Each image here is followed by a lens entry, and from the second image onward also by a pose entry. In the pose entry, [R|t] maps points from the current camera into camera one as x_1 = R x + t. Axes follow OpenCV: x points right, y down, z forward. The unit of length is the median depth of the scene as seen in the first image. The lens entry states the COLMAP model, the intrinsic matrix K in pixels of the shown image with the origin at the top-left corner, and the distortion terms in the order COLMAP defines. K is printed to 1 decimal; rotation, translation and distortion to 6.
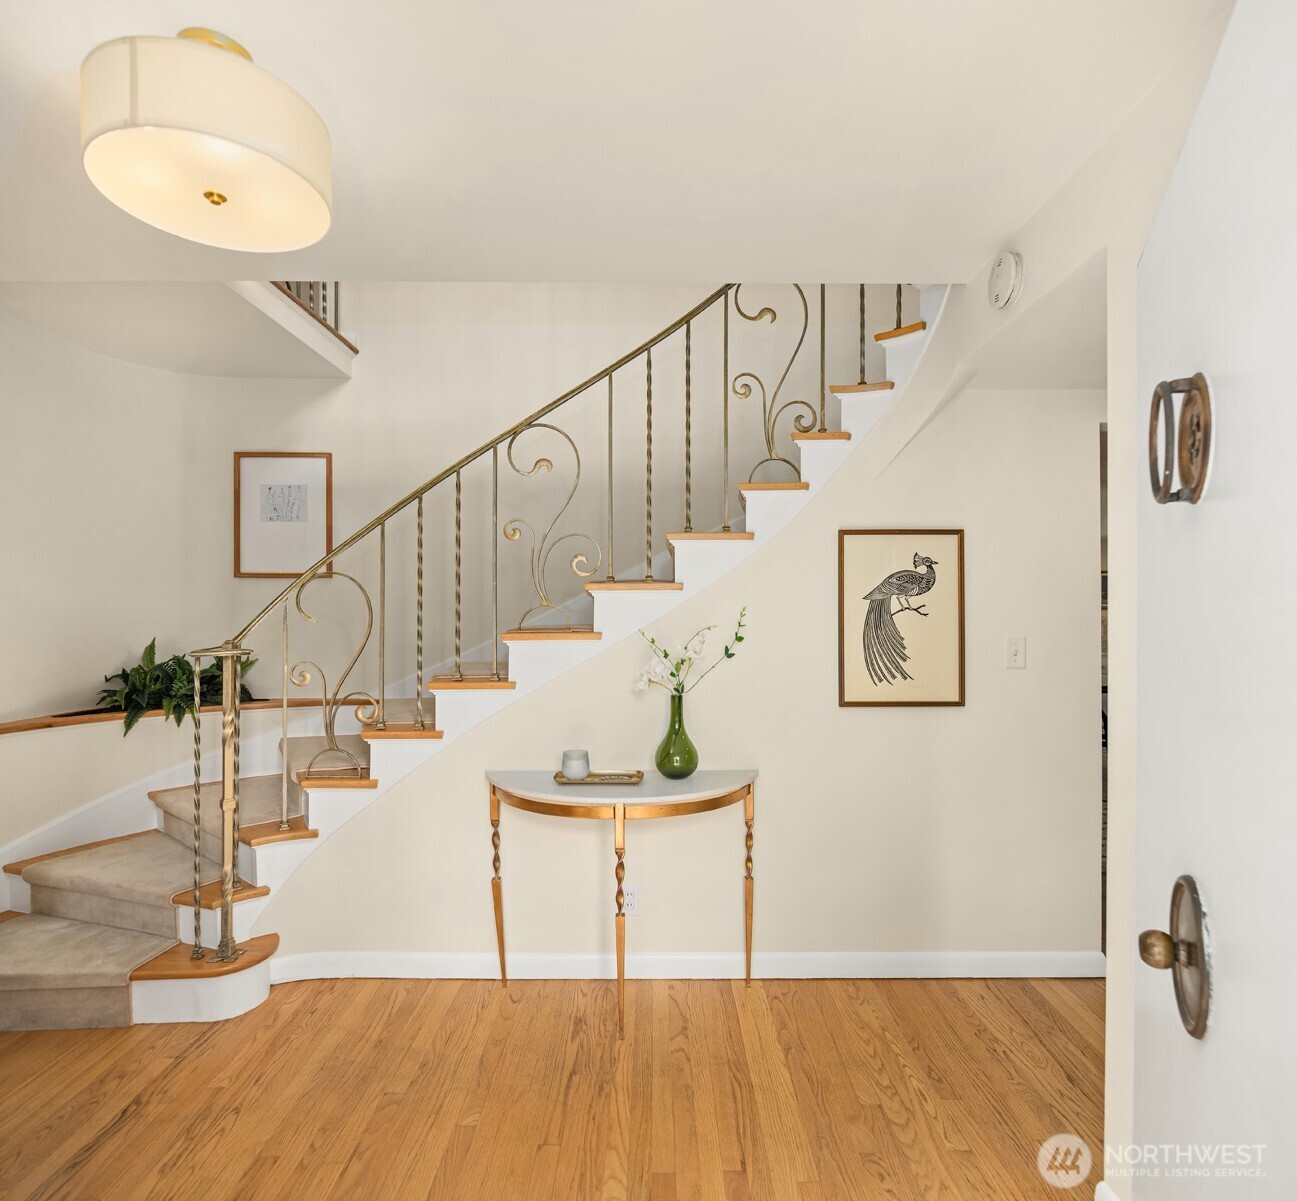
lens RADIAL K [[718.7, 0, 648.5], [0, 718.7, 600.5], [0, 0, 1]] dist [-0.008897, 0.000467]
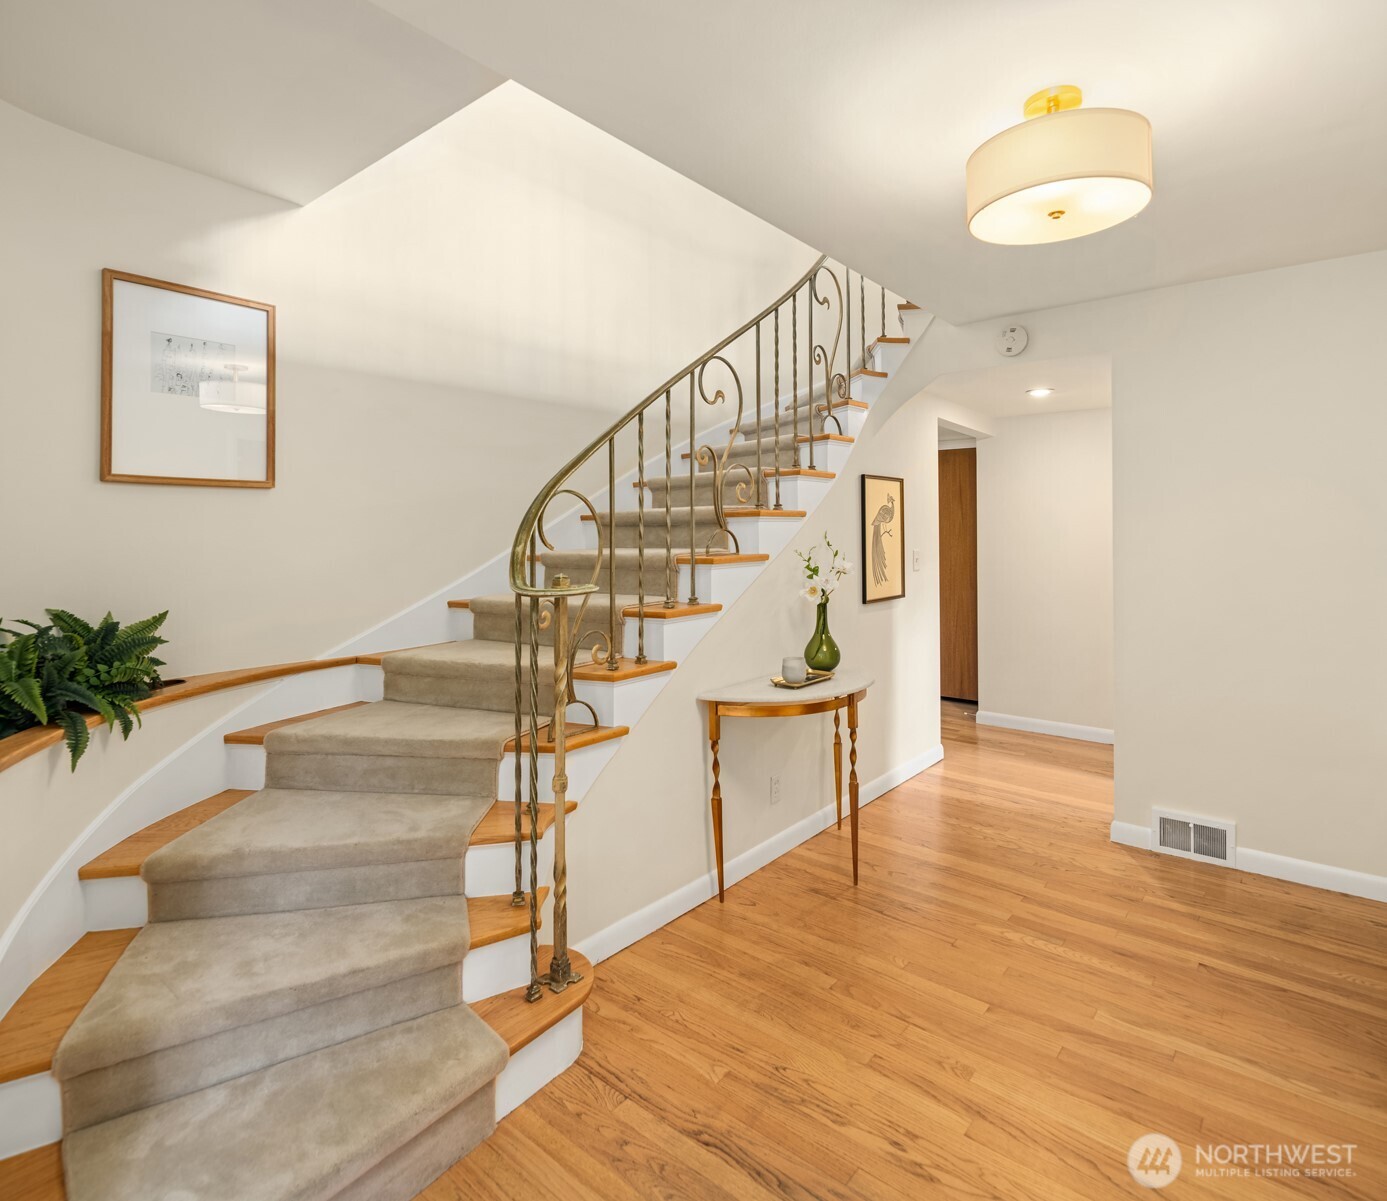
lens RADIAL K [[762.3, 0, 693.2], [0, 762.3, 511.4], [0, 0, 1]] dist [0.000355, -0.001298]
pose [[0.637407, 0.020086, 0.770265, -1.187177], [-0.003033, 0.999718, -0.023560, 0.008950], [-0.770521, 0.012681, 0.637288, 0.367681]]
